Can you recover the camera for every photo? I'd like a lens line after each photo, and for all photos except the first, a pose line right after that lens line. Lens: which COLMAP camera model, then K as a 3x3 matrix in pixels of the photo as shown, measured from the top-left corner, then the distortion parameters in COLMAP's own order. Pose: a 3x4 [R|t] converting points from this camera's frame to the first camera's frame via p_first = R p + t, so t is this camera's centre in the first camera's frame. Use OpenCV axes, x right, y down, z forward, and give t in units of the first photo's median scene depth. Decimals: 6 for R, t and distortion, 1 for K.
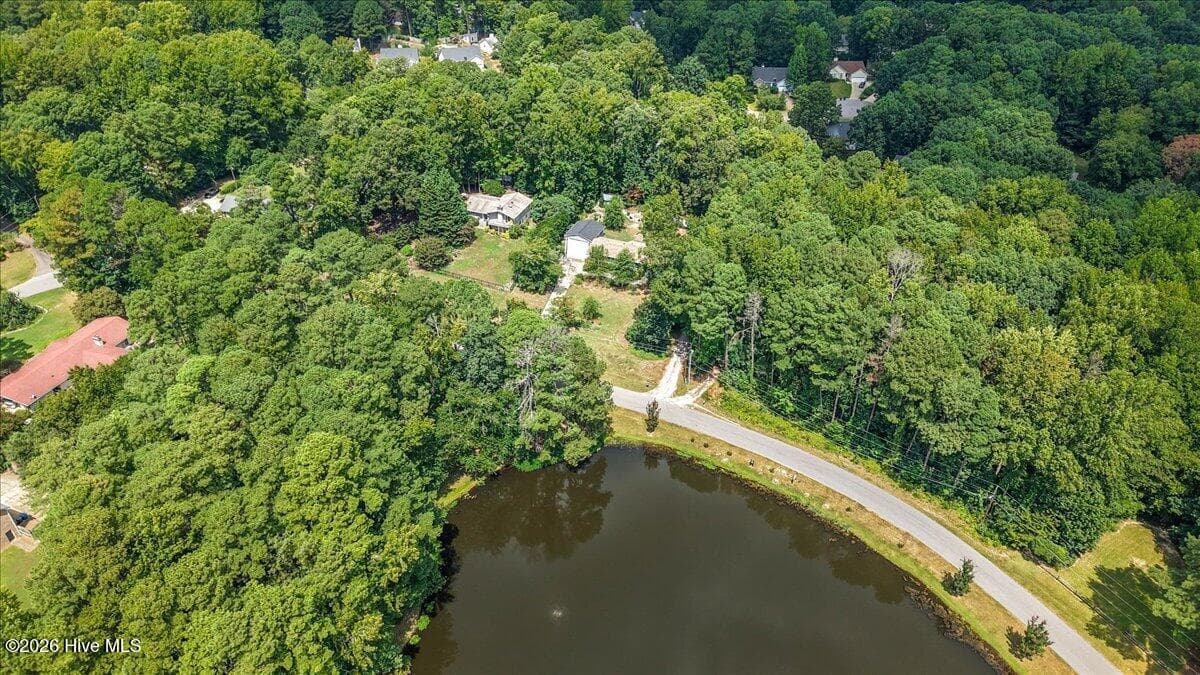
lens RADIAL K [[775.8, 0, 620.2], [0, 775.8, 340.9], [0, 0, 1]] dist [0.046724, -0.064334]
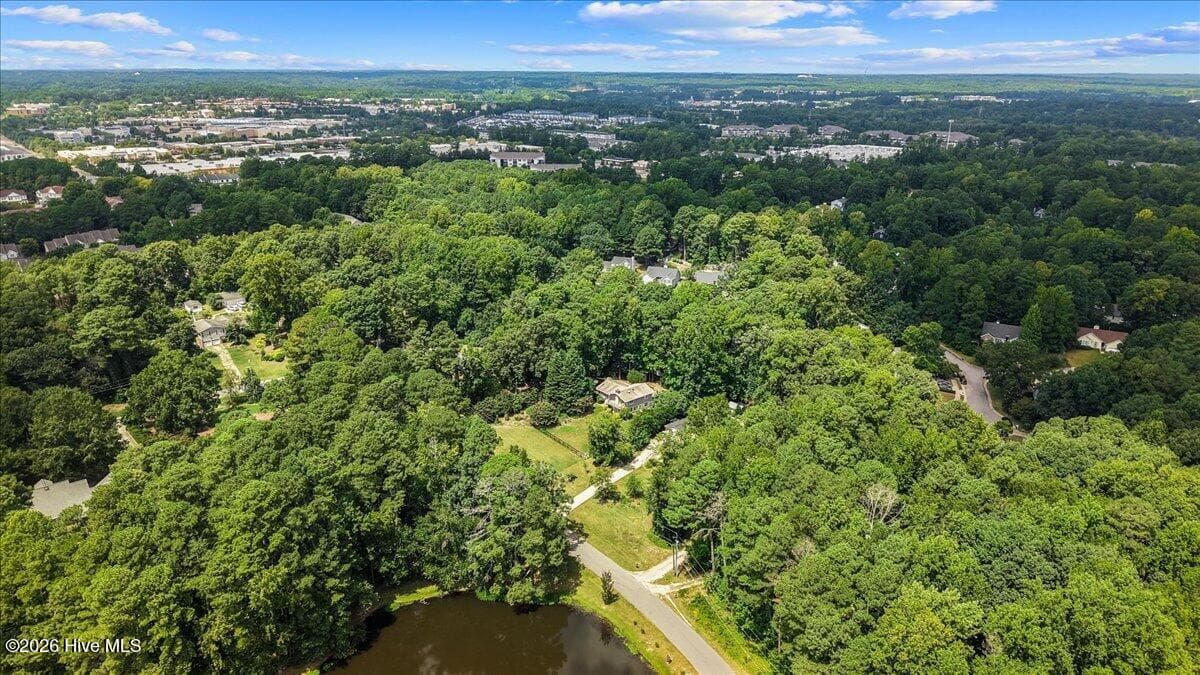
lens RADIAL K [[775.8, 0, 620.2], [0, 775.8, 340.9], [0, 0, 1]] dist [0.046724, -0.064334]
pose [[0.873036, 0.145423, -0.465467, 0.366321], [-0.272651, 0.936934, -0.218668, 0.007541], [0.404313, 0.317815, 0.857627, 0.000690]]
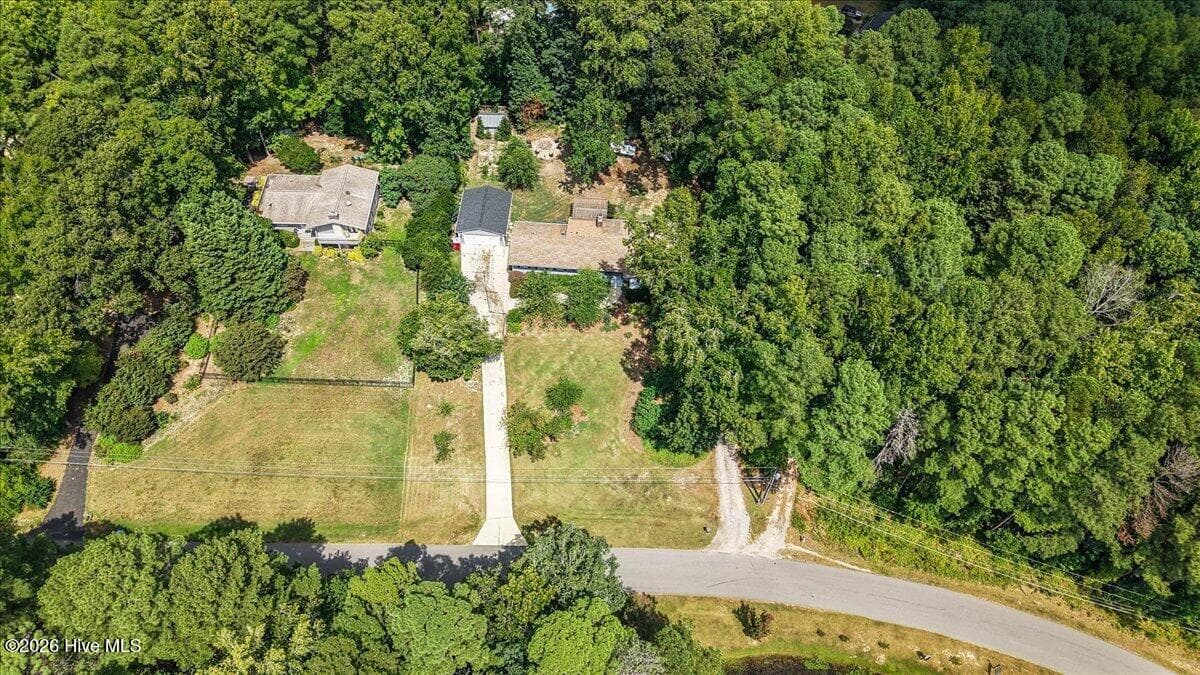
lens RADIAL K [[797.5, 0, 600.0], [0, 797.5, 337.5], [0, 0, 1]] dist [0.041463, -0.035432]
pose [[0.949796, -0.257338, 0.177947, -0.096714], [0.179531, 0.914077, 0.363637, -0.266093], [-0.256235, -0.313434, 0.914387, 0.387875]]
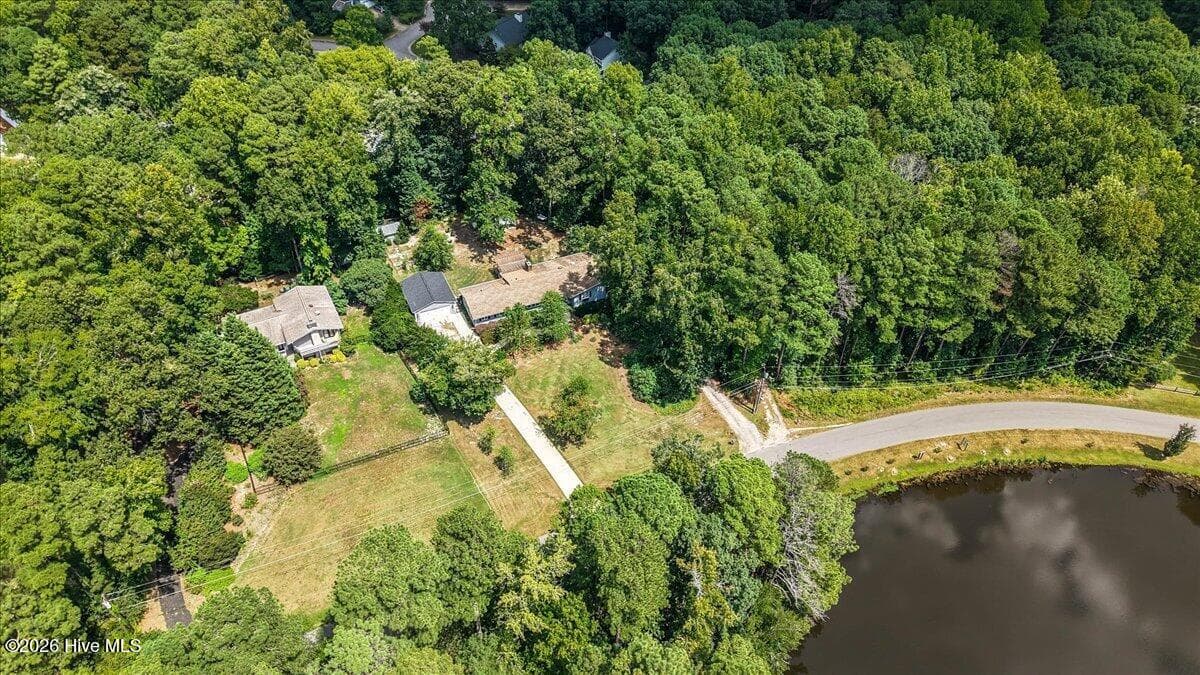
lens RADIAL K [[797.5, 0, 600.0], [0, 797.5, 337.5], [0, 0, 1]] dist [0.041463, -0.035432]
pose [[0.694094, -0.494872, 0.522815, -0.330998], [0.411413, 0.868648, 0.276026, -0.241807], [-0.590739, 0.023505, 0.806520, 0.354999]]
